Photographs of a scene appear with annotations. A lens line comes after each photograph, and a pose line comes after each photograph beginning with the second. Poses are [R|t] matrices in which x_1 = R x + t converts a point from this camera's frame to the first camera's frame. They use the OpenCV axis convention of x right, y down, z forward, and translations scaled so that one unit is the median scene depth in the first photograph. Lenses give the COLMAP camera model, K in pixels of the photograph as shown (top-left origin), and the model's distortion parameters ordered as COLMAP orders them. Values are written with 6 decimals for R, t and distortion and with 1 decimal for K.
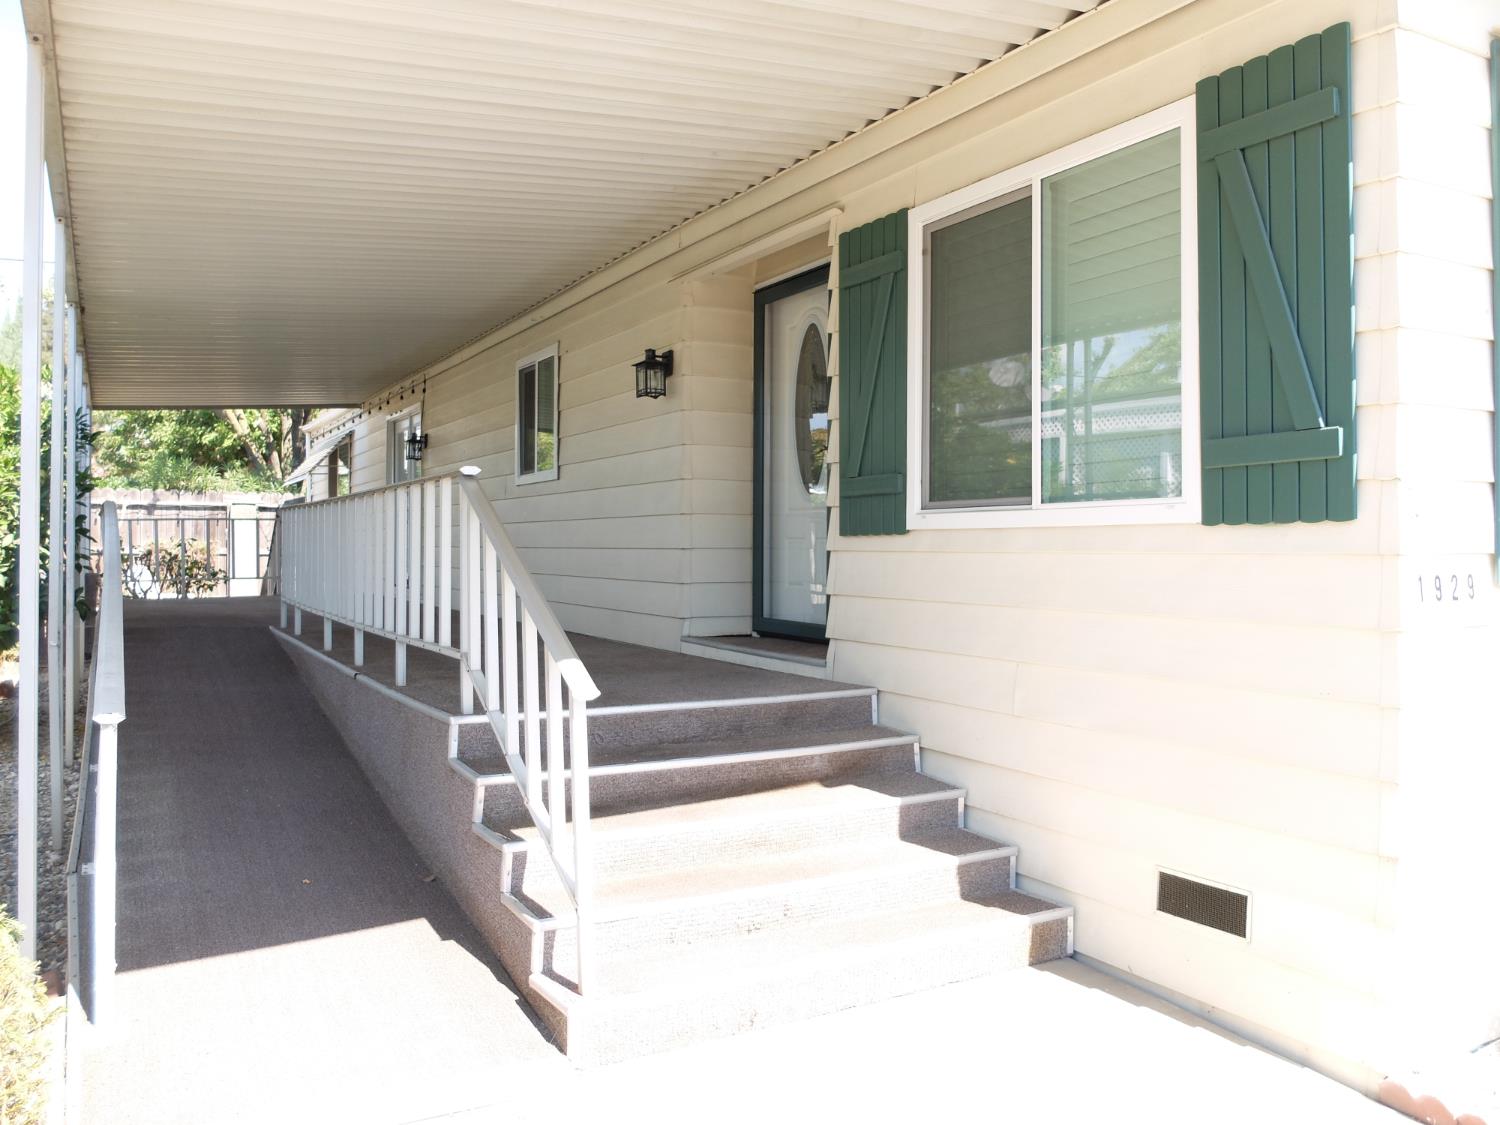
lens RADIAL K [[1222.8, 0, 787.8], [0, 1222.8, 539.5], [0, 0, 1]] dist [-0.080160, 0.069827]
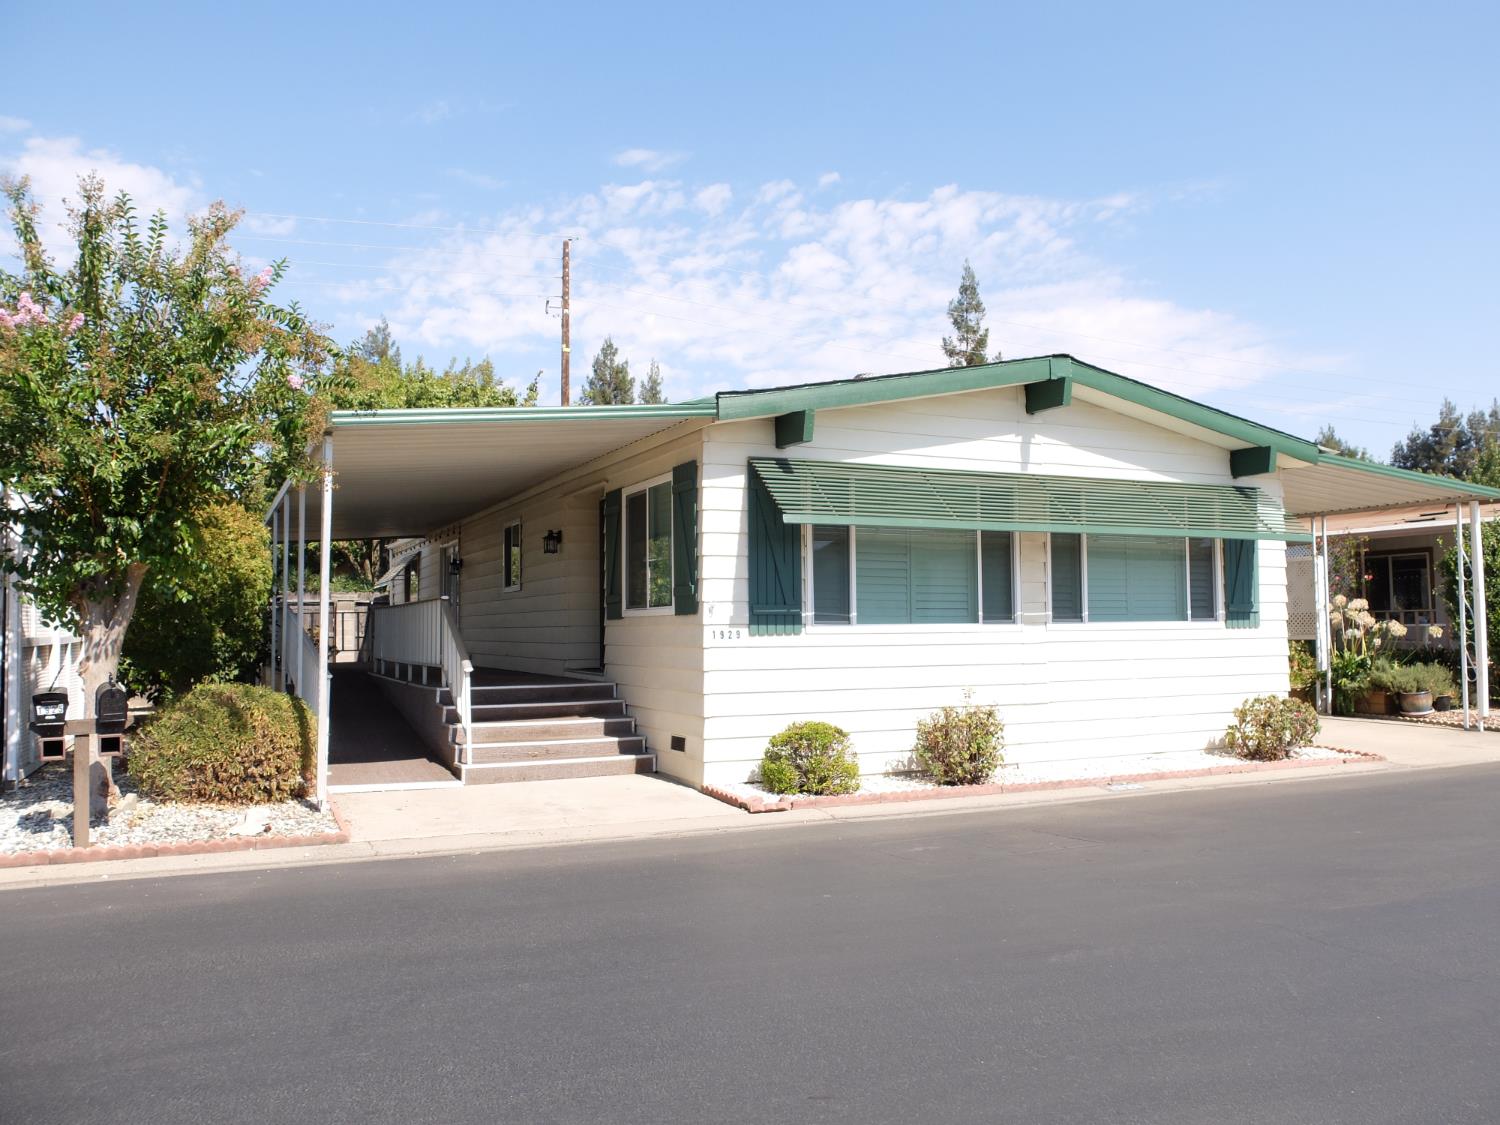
lens RADIAL K [[1203.0, 0, 785.7], [0, 1203.0, 561.3], [0, 0, 1]] dist [-0.032951, 0.022048]
pose [[0.997920, -0.017784, -0.061971, 0.305847], [0.014728, 0.998669, -0.049435, 0.002519], [0.062767, 0.048419, 0.996853, -0.747896]]
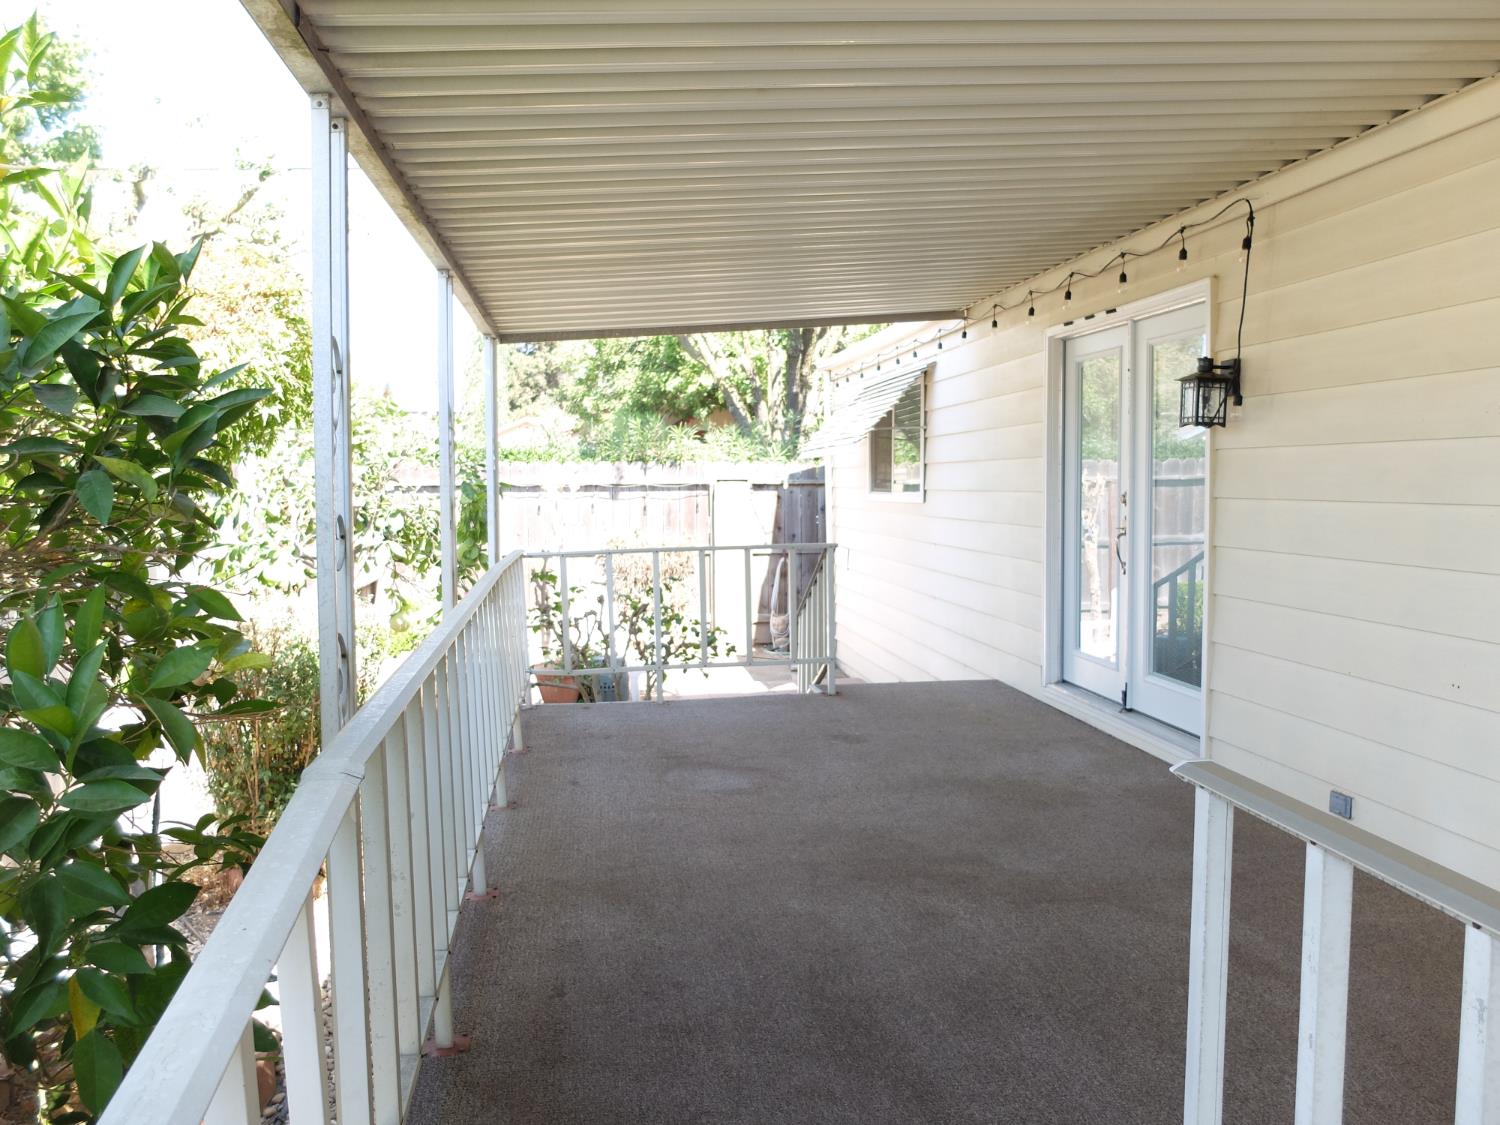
lens RADIAL K [[1203.0, 0, 785.7], [0, 1203.0, 561.3], [0, 0, 1]] dist [-0.032951, 0.022048]
pose [[0.938839, 0.011630, -0.344160, -0.395689], [0.014118, 0.997289, 0.072212, -0.068839], [0.344067, -0.072654, 0.936130, 0.776576]]
